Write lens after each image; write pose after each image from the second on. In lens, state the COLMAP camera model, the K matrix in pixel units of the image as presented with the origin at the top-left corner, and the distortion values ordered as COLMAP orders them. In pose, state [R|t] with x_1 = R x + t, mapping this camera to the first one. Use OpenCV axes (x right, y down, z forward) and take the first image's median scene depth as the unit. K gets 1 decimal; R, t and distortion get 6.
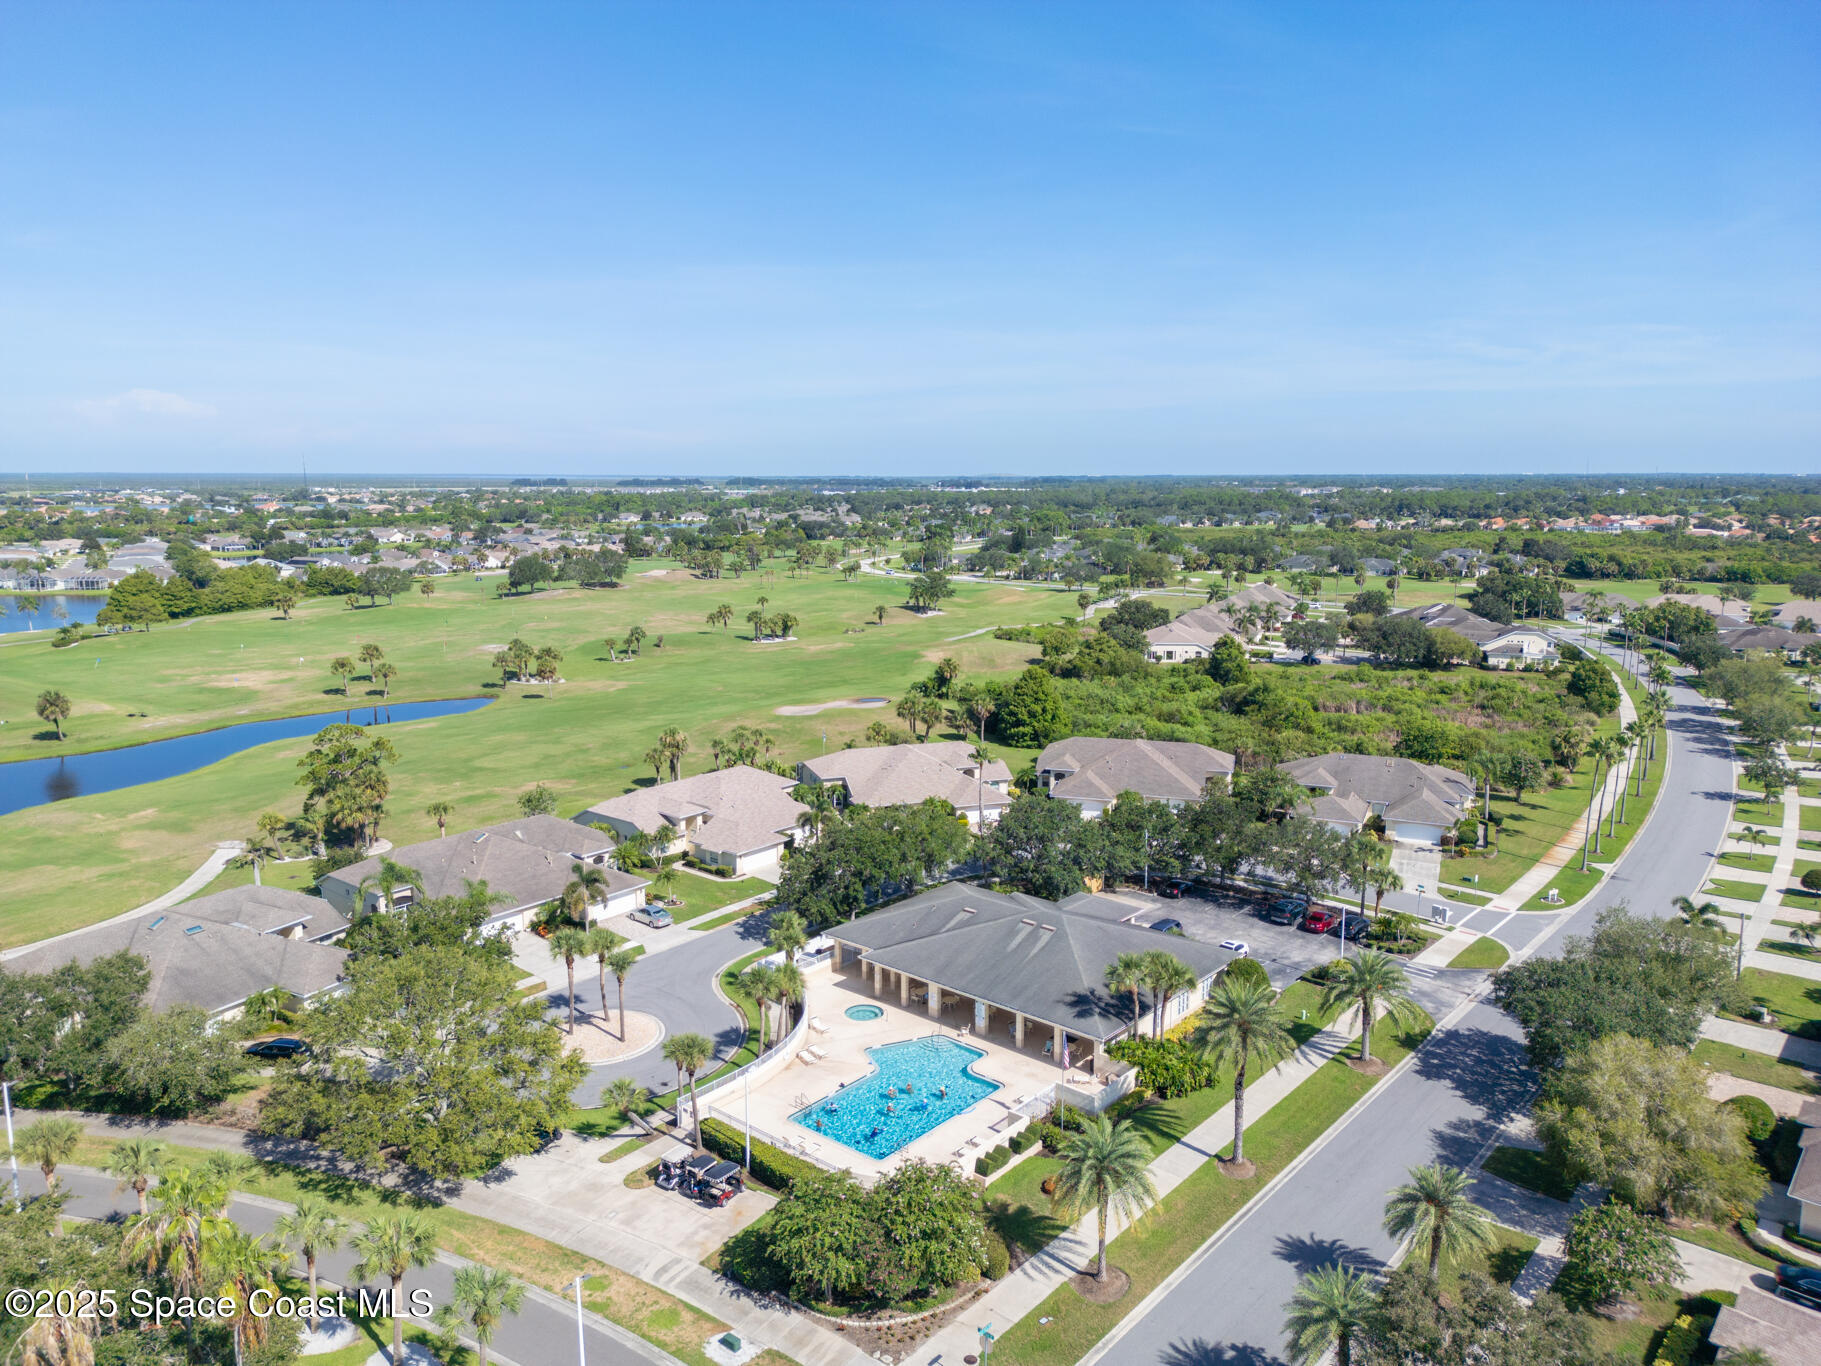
lens RADIAL K [[1270.1, 0, 912.9], [0, 1270.1, 716.2], [0, 0, 1]] dist [0.095378, -0.111459]
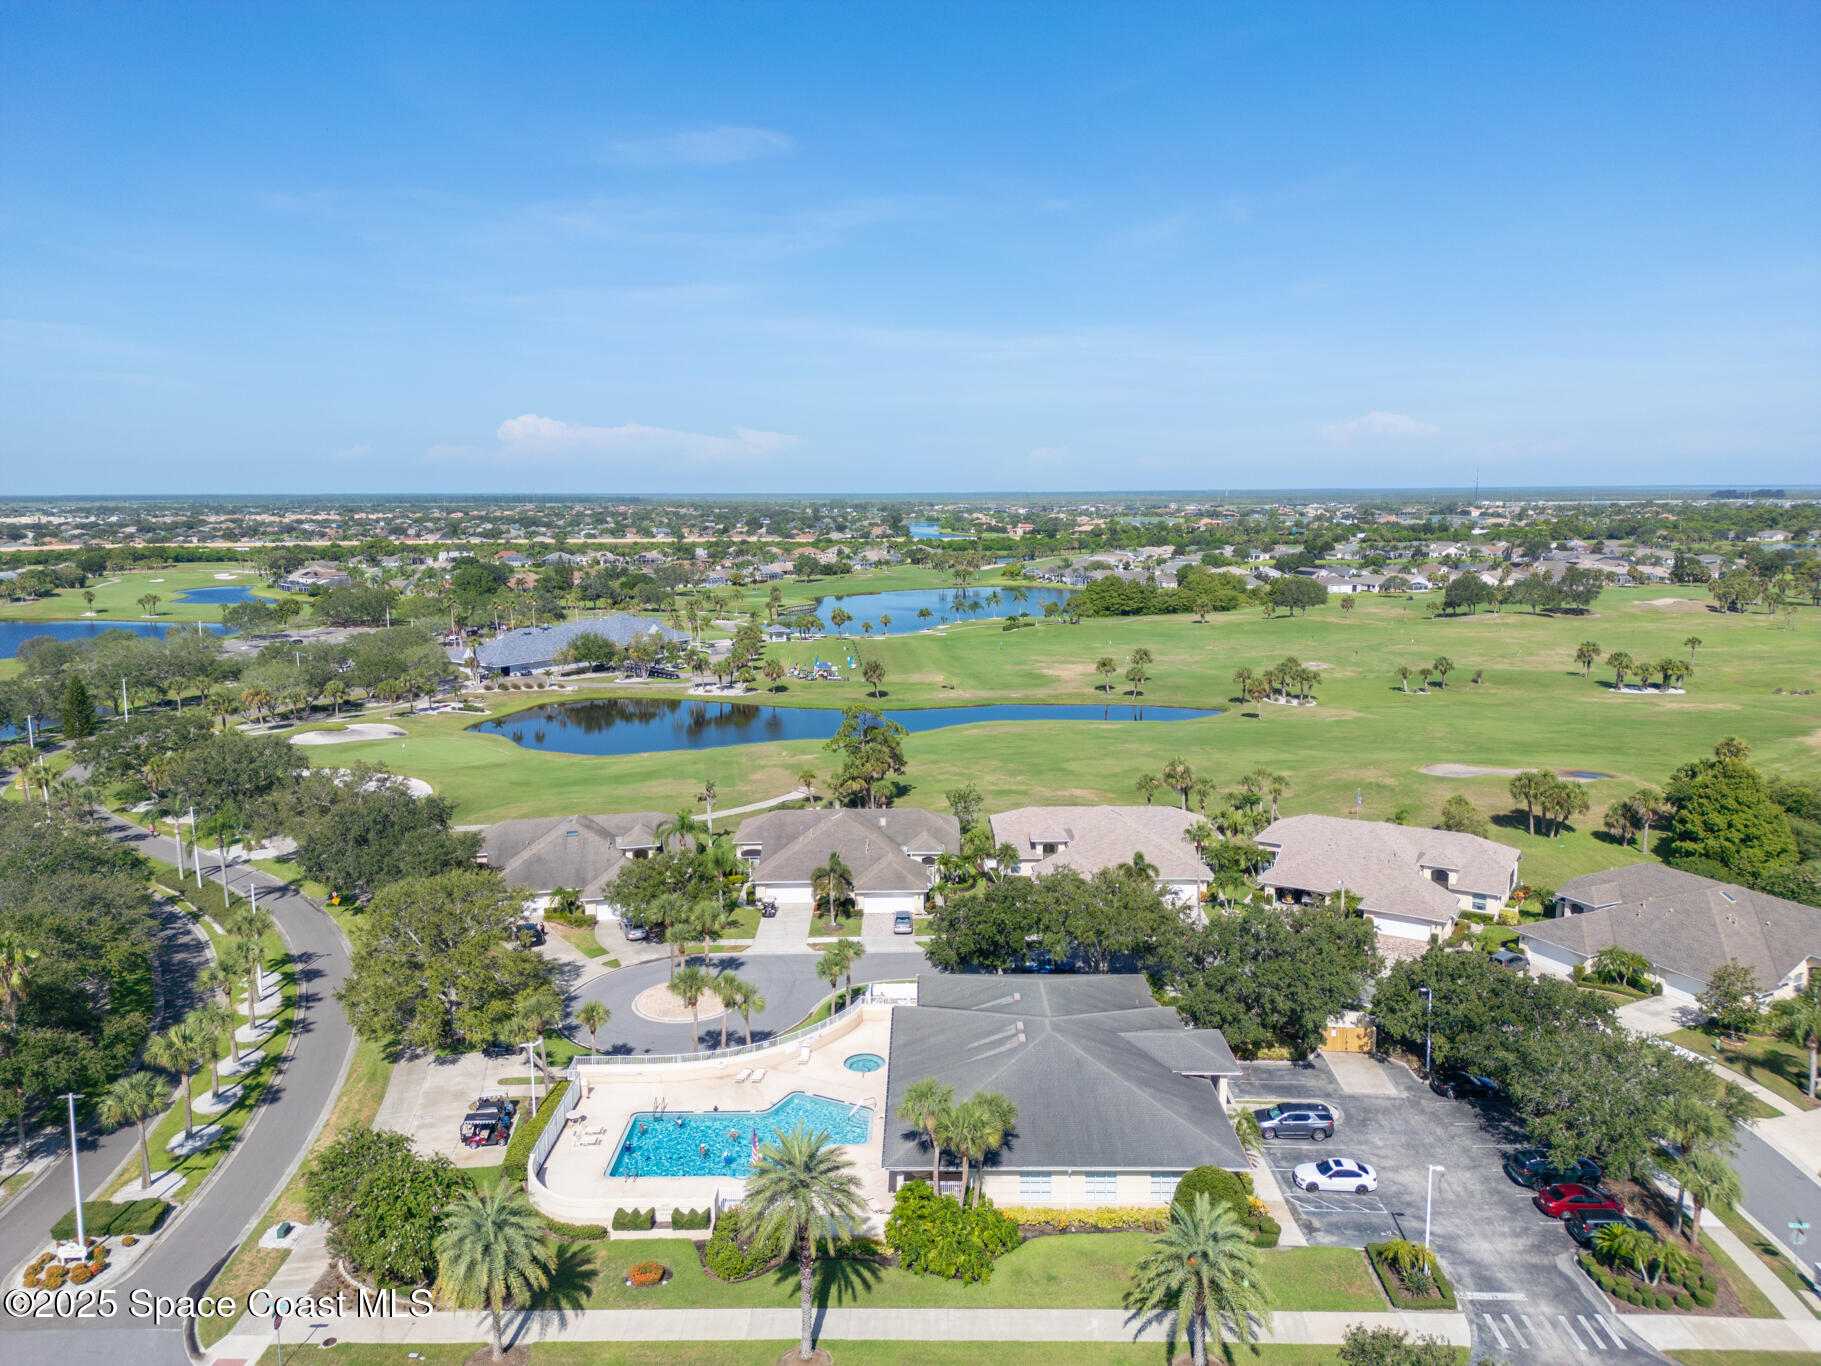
lens RADIAL K [[1270.1, 0, 912.9], [0, 1270.1, 716.2], [0, 0, 1]] dist [0.095378, -0.111459]
pose [[0.645517, 0.132347, -0.752192, 0.568451], [-0.139824, 0.988705, 0.053966, -0.065494], [0.750838, 0.070338, 0.656731, 0.336229]]
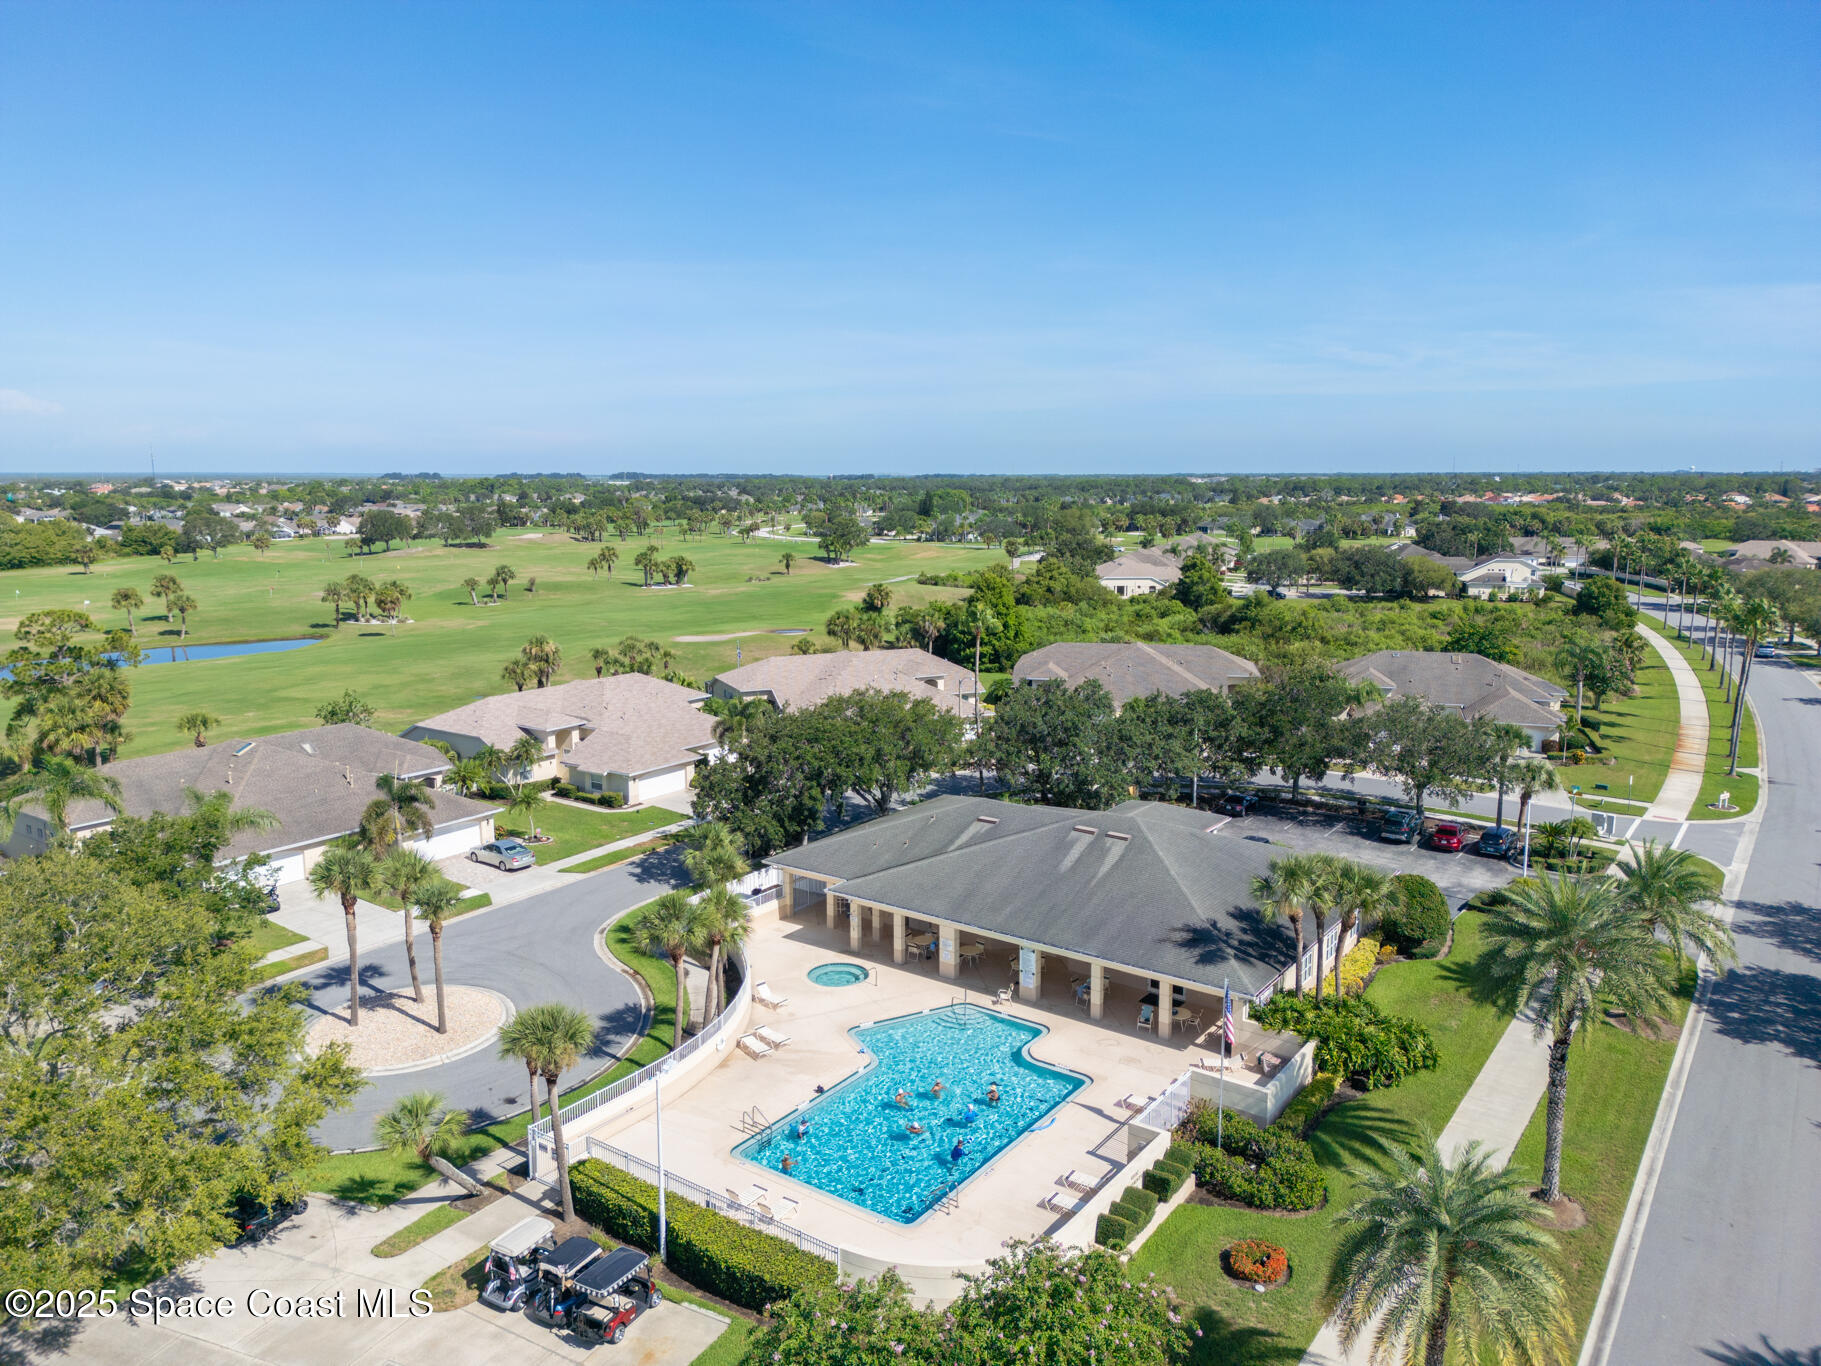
lens RADIAL K [[1269.5, 0, 911.8], [0, 1269.5, 717.1], [0, 0, 1]] dist [0.073009, -0.067676]
pose [[0.996334, -0.016810, 0.083884, -0.045344], [0.016879, 0.999858, -0.000112, 0.090073], [-0.083870, 0.001528, 0.996476, 0.314213]]
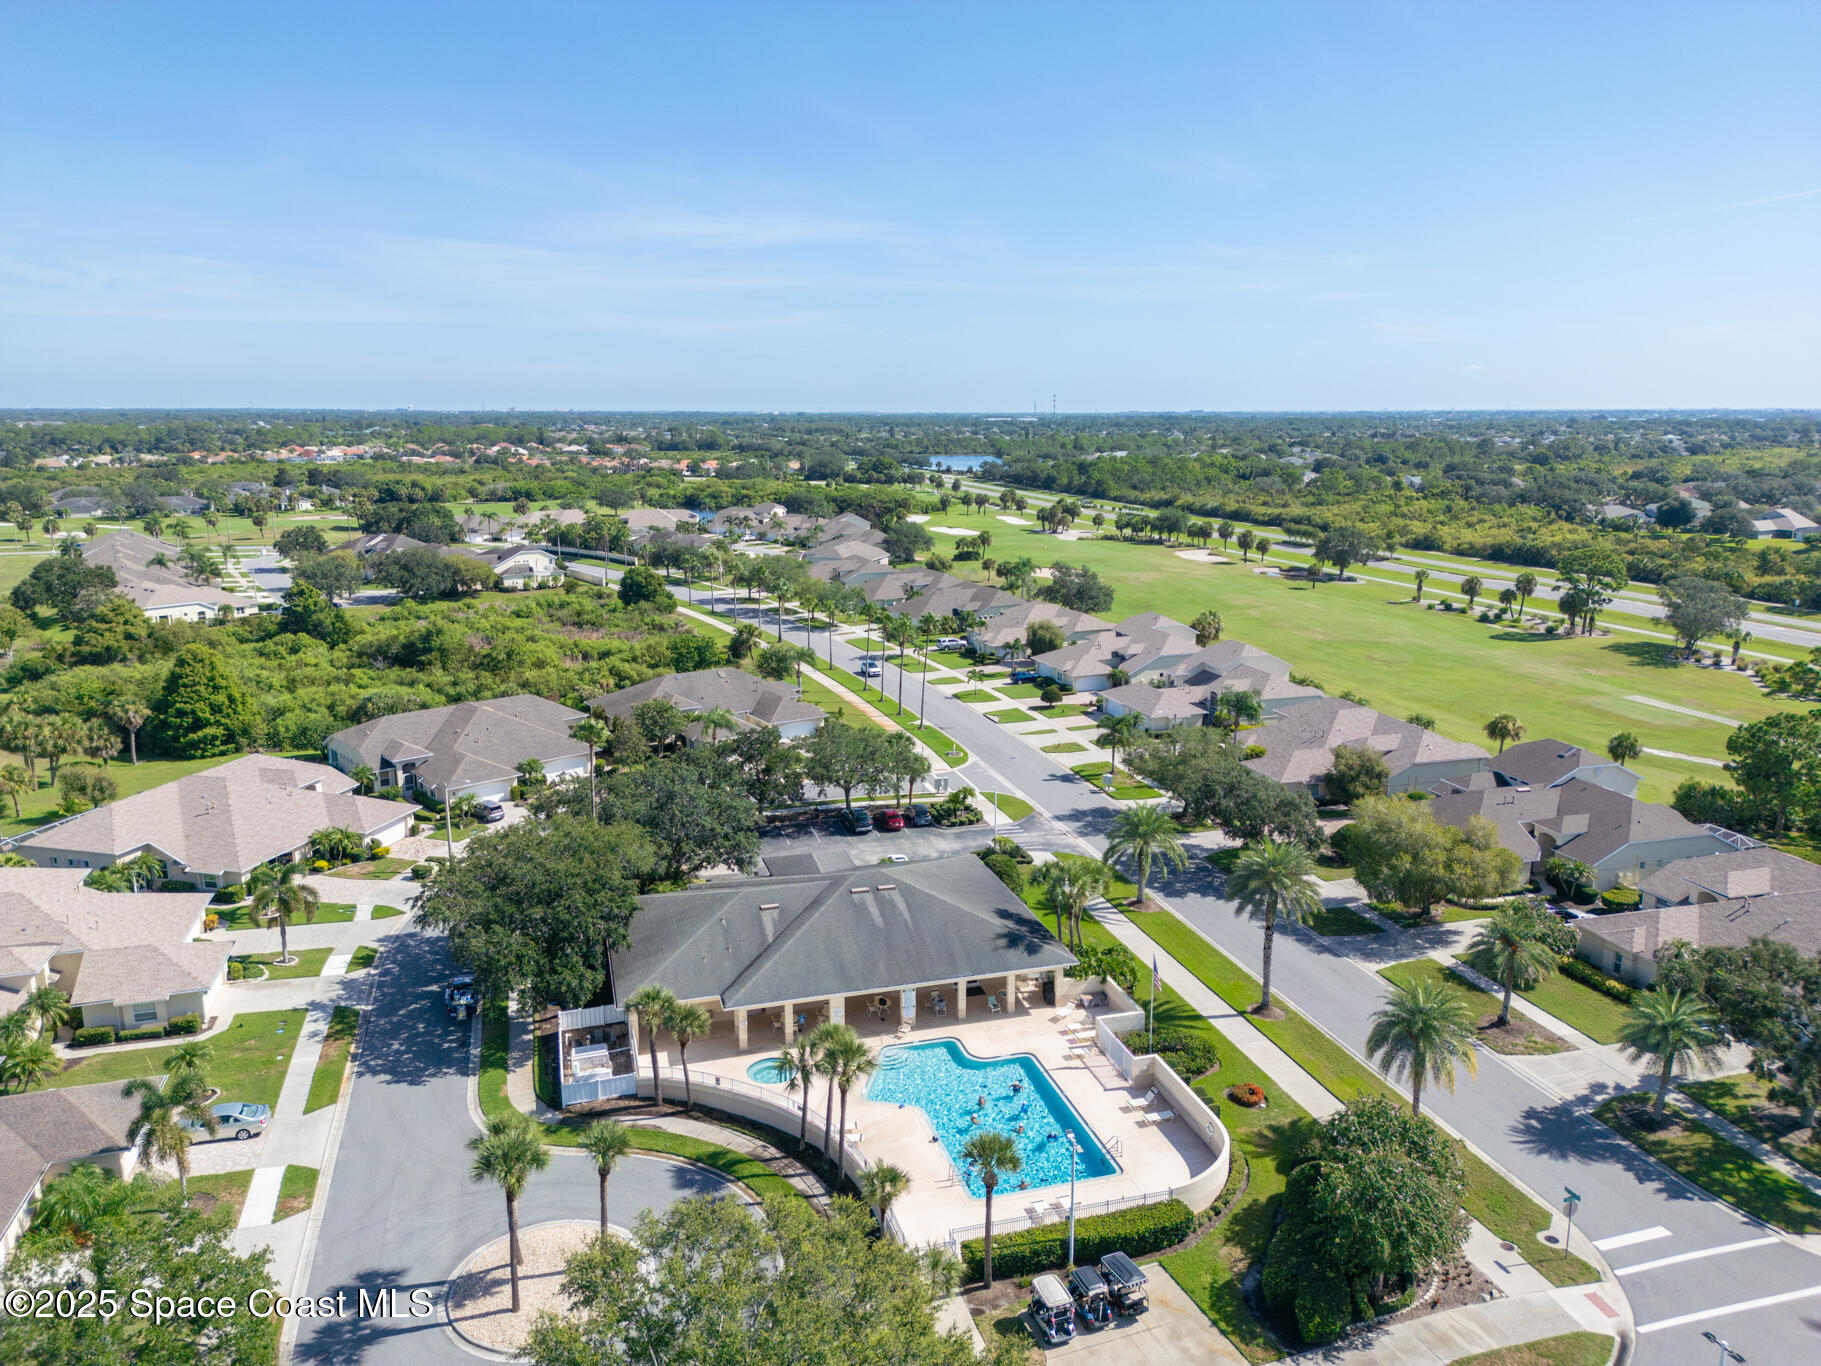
lens RADIAL K [[1270.1, 0, 912.9], [0, 1270.1, 716.2], [0, 0, 1]] dist [0.095378, -0.111459]
pose [[0.546704, -0.198960, 0.813345, -0.491222], [0.160085, 0.978278, 0.131702, -0.052040], [-0.821880, 0.058202, 0.566679, 0.421008]]
